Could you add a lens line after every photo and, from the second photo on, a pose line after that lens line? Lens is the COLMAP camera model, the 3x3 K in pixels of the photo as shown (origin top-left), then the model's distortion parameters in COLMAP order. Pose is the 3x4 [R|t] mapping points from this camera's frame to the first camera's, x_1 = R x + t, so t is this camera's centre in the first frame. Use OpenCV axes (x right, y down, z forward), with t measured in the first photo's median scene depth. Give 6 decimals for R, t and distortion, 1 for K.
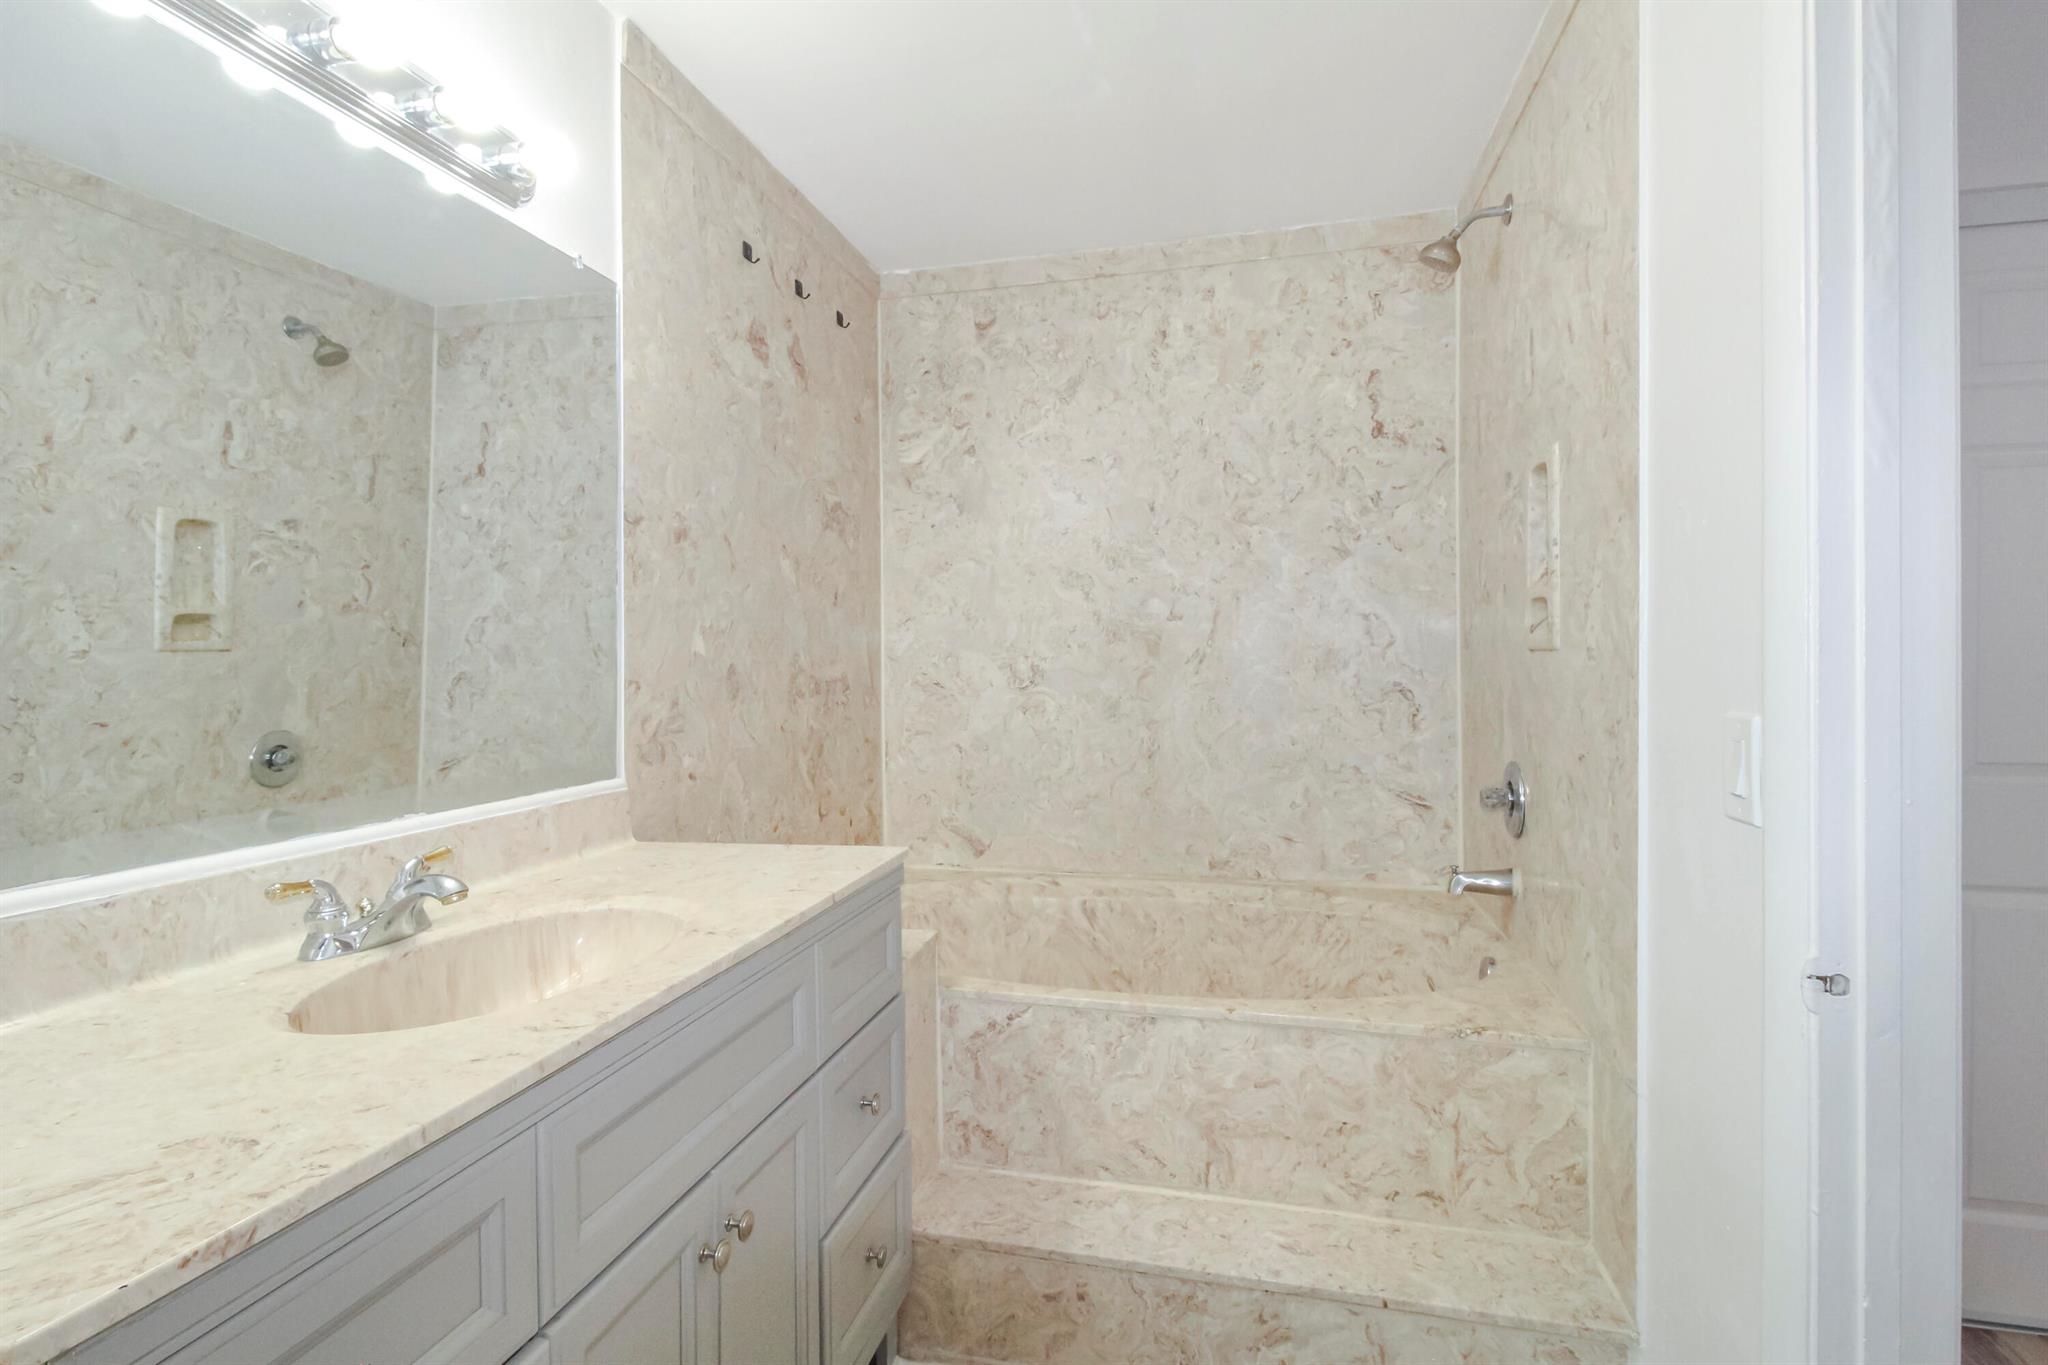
lens RADIAL K [[994.4, 0, 1027.4], [0, 994.4, 695.9], [0, 0, 1]] dist [-0.002295, 0.000309]
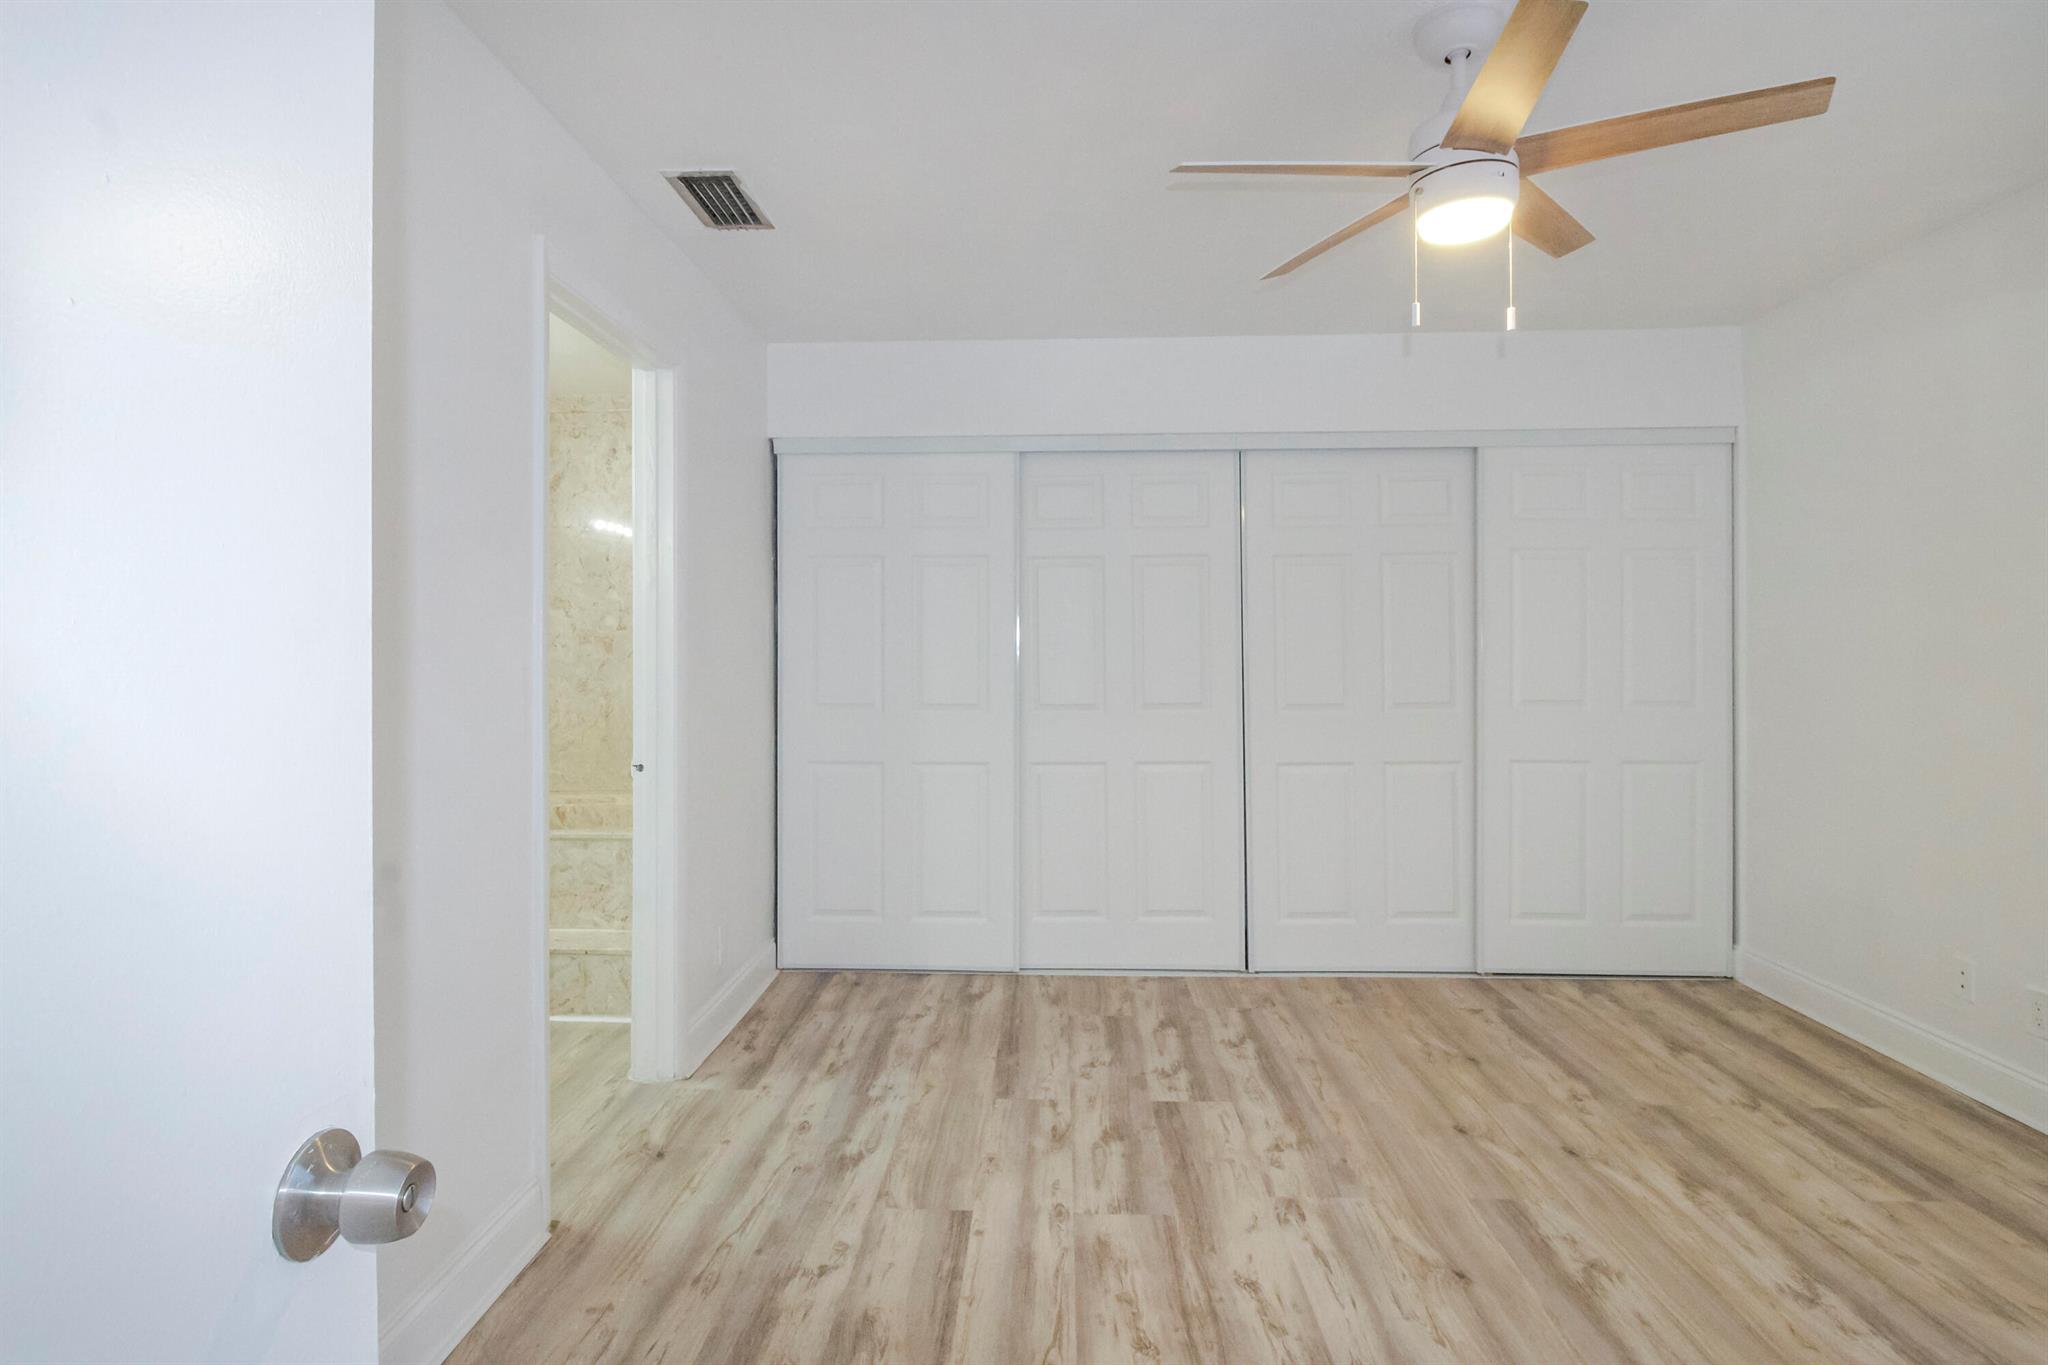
lens RADIAL K [[994.4, 0, 1023.0], [0, 994.4, 684.7], [0, 0, 1]] dist [-0.002295, 0.000309]
pose [[0.972447, 0.007958, 0.232990, 0.404693], [-0.007330, 0.999967, -0.003560, 0.012240], [-0.233010, 0.001754, 0.972473, -0.703688]]
